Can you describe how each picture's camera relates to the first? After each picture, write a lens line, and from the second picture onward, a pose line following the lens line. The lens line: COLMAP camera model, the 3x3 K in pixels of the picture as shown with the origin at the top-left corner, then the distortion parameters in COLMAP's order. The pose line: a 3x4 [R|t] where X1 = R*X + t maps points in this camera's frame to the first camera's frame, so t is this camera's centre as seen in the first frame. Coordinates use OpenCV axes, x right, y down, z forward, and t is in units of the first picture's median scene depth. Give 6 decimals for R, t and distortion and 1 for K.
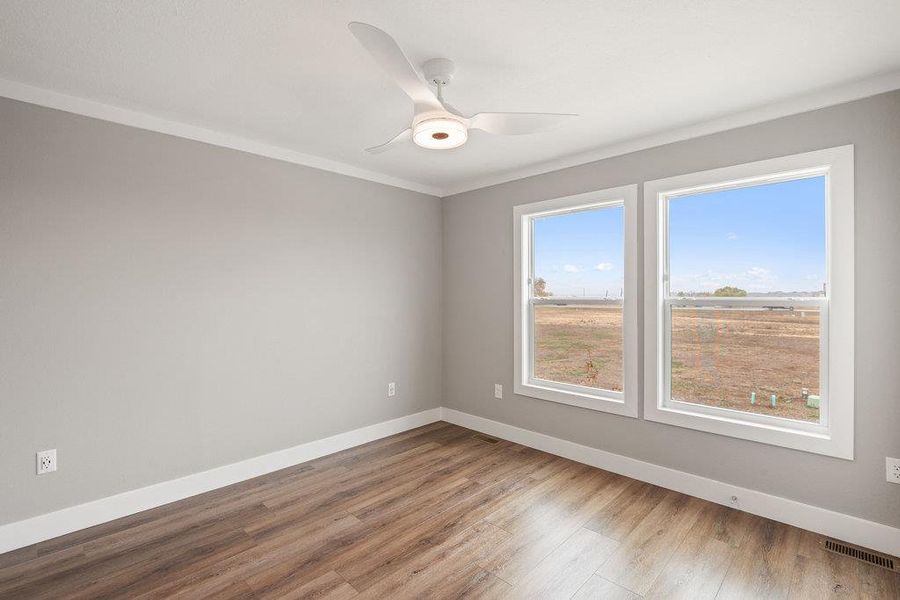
lens RADIAL K [[412.4, 0, 450.0], [0, 412.4, 300.0], [0, 0, 1]] dist [-0.003930, -0.001074]
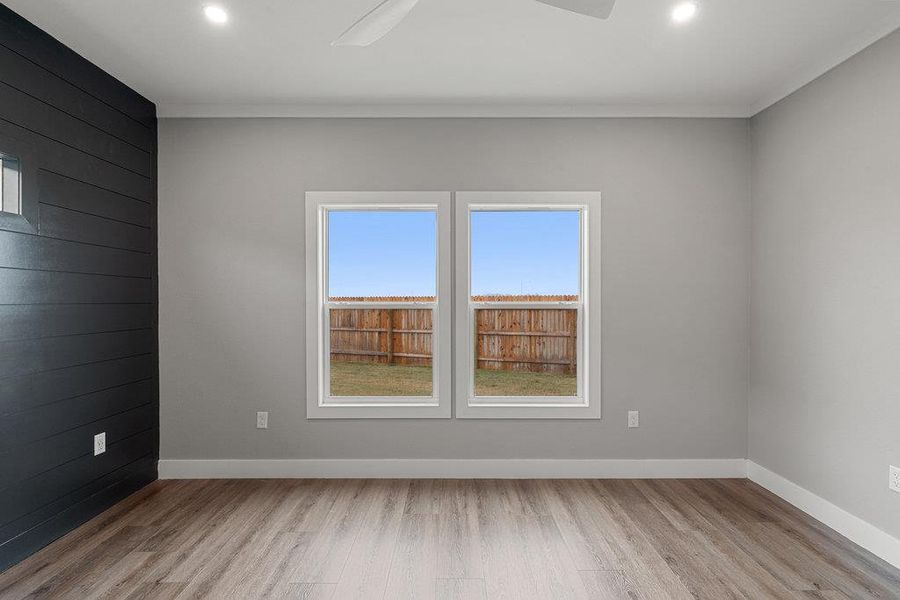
lens RADIAL K [[412.4, 0, 450.0], [0, 412.4, 300.0], [0, 0, 1]] dist [-0.003930, -0.001074]
pose [[0.724997, -0.002461, 0.688747, -0.260069], [0.009511, 0.999934, -0.006438, -0.003351], [-0.688686, 0.011218, 0.724973, 0.251247]]
